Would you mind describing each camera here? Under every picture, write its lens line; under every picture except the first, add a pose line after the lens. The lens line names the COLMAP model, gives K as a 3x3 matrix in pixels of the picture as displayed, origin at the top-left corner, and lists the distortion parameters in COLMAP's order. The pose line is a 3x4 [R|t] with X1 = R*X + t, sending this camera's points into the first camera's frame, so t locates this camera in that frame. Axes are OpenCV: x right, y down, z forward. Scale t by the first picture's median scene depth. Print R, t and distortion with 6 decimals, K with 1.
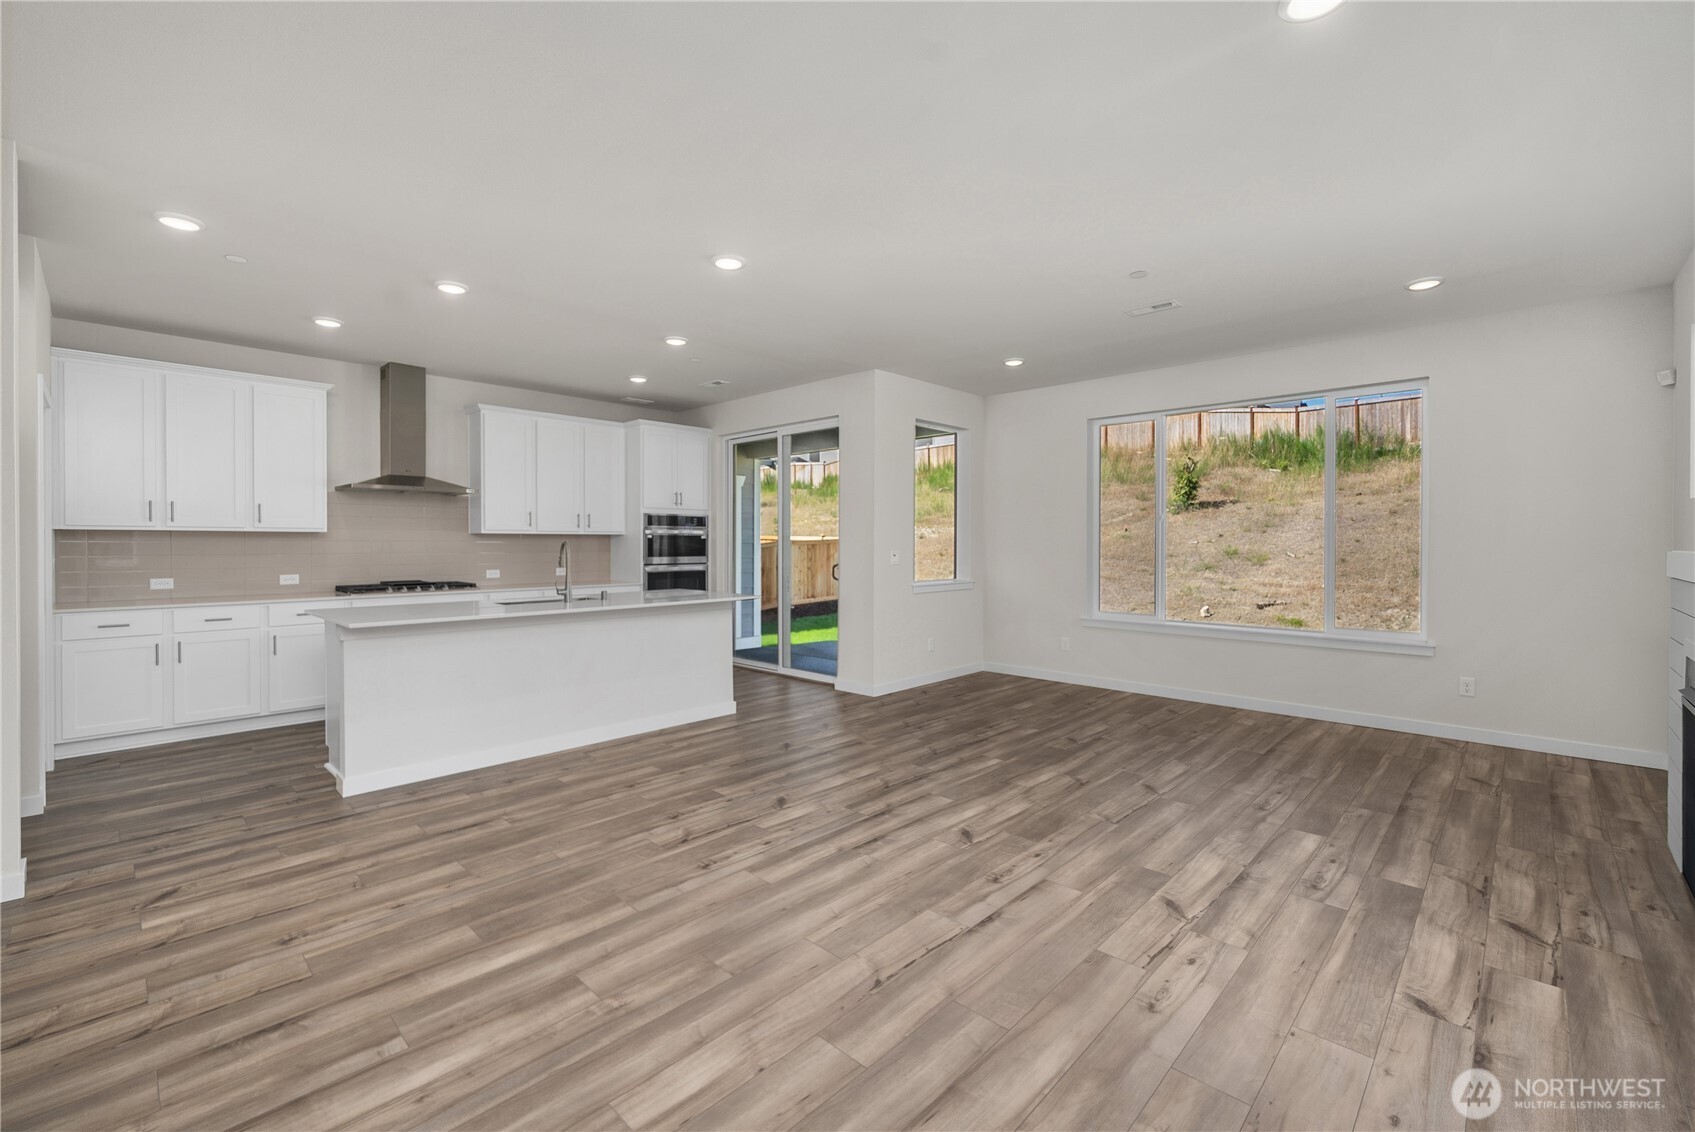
lens RADIAL K [[713.1, 0, 843.7], [0, 713.1, 556.7], [0, 0, 1]] dist [-0.000307, -0.000275]
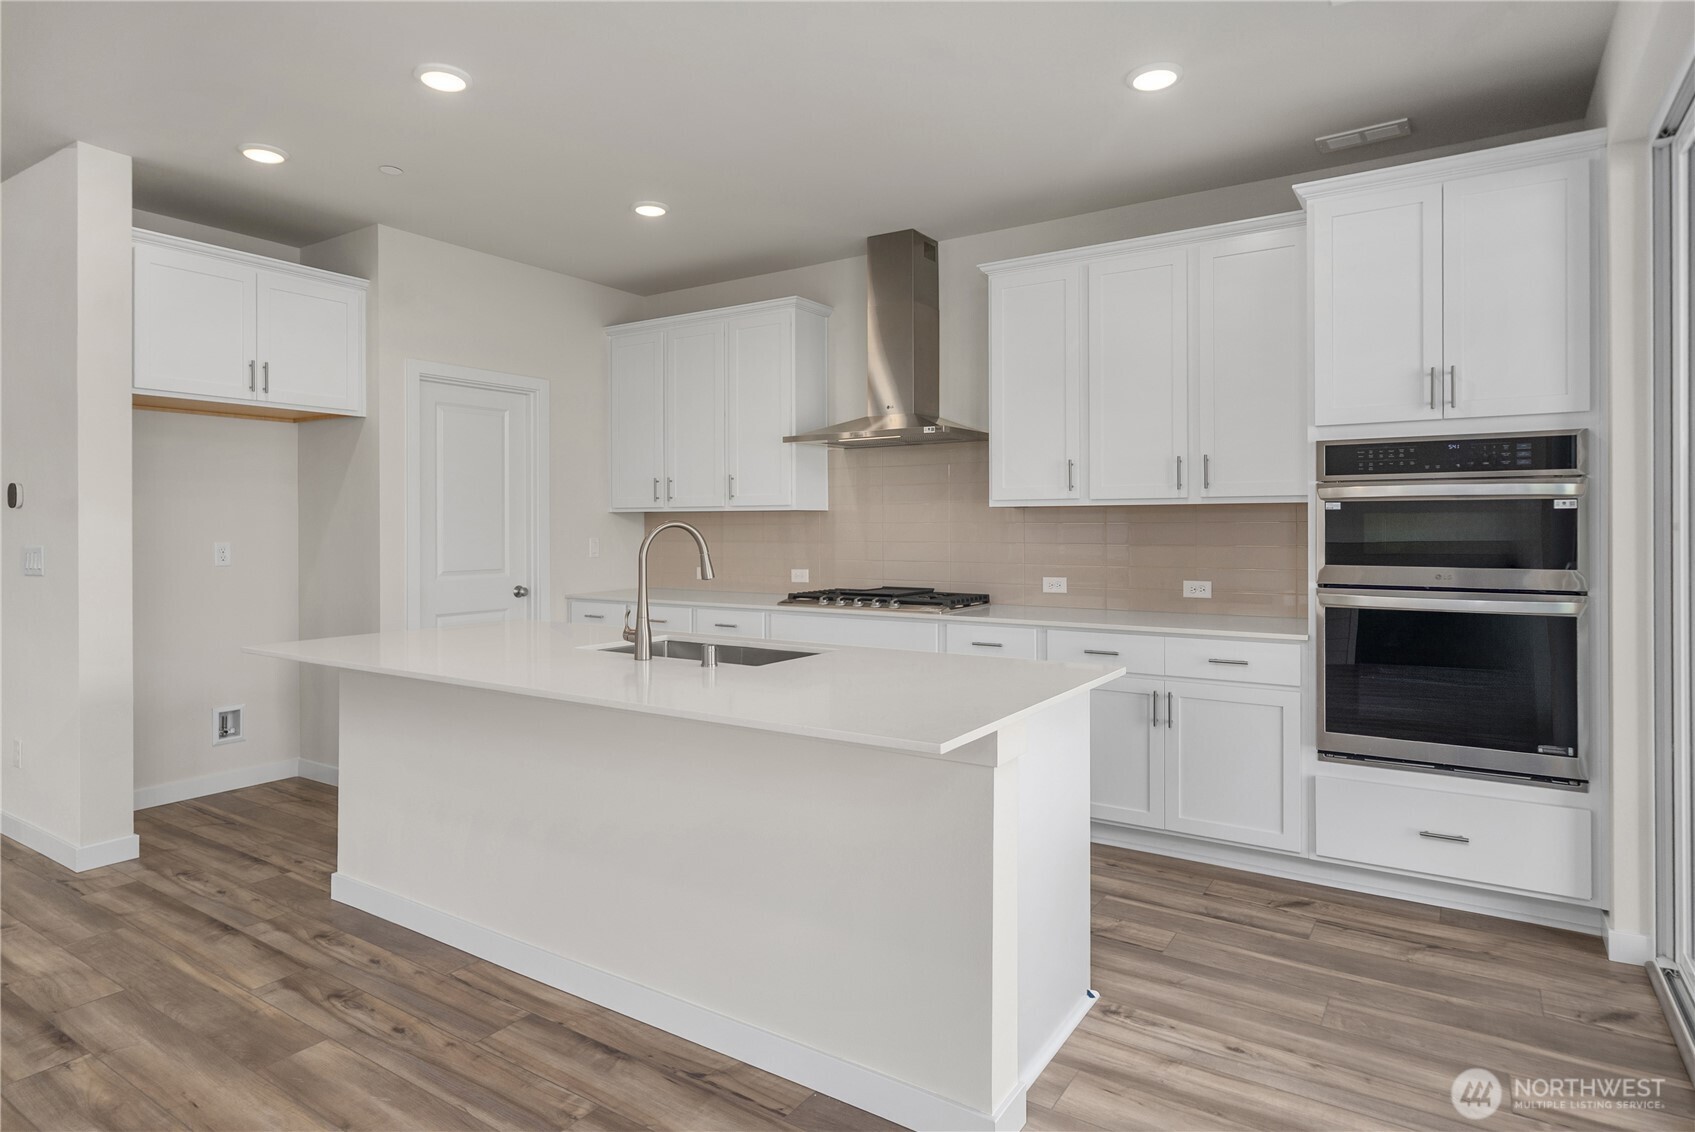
lens RADIAL K [[943.2, 0, 842.8], [0, 943.2, 527.0], [0, 0, 1]] dist [-0.000002, -0.000439]
pose [[0.181466, -0.000265, -0.983397, 0.268966], [-0.016654, 0.999856, -0.003342, -0.023528], [0.983256, 0.016985, 0.181435, 1.281074]]
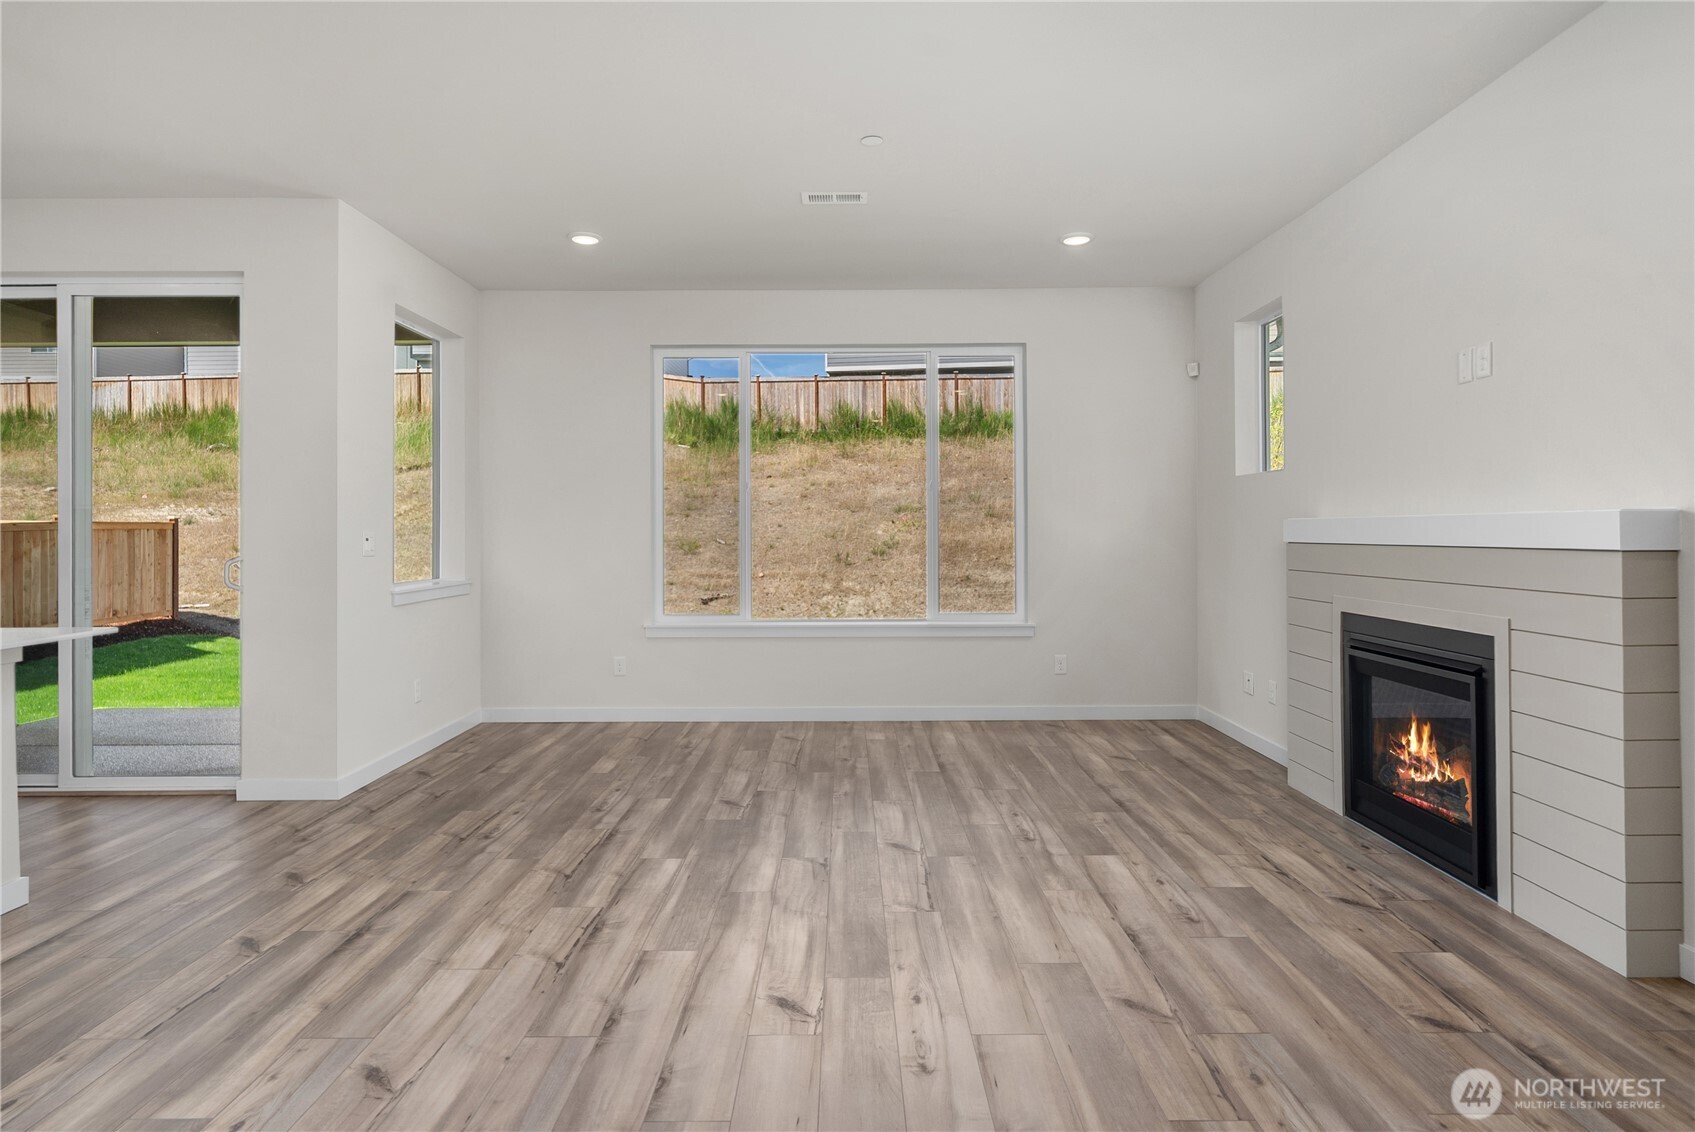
lens RADIAL K [[922.5, 0, 843.6], [0, 922.5, 525.8], [0, 0, 1]] dist [0.002480, 0.000254]
pose [[0.722599, -0.000343, 0.691267, -0.265513], [0.019061, 0.999629, -0.019430, 0.015457], [-0.691004, 0.027217, 0.722338, 0.359139]]
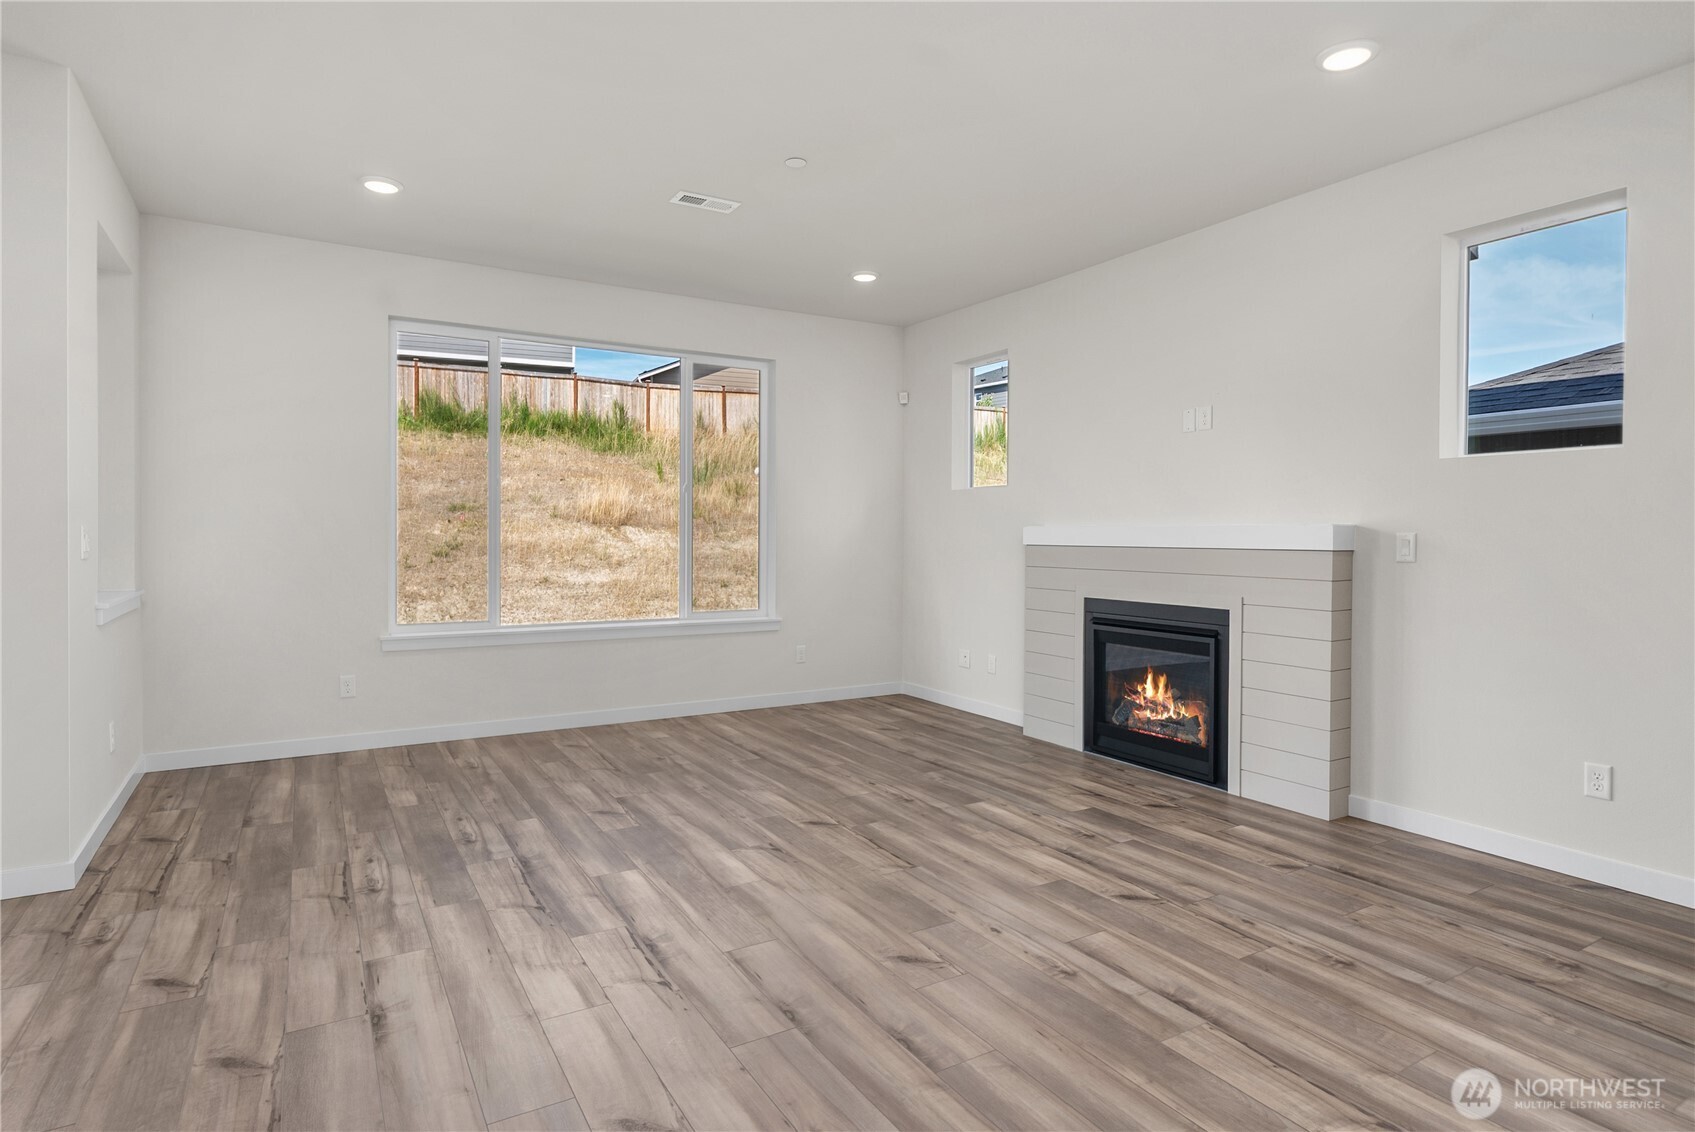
lens RADIAL K [[897.9, 0, 840.7], [0, 897.9, 545.9], [0, 0, 1]] dist [0.000077, 0.000570]
pose [[0.265355, -0.013009, 0.964063, -0.528328], [0.013478, 0.999861, 0.009782, 0.007760], [-0.964057, 0.010398, 0.265494, 0.721689]]
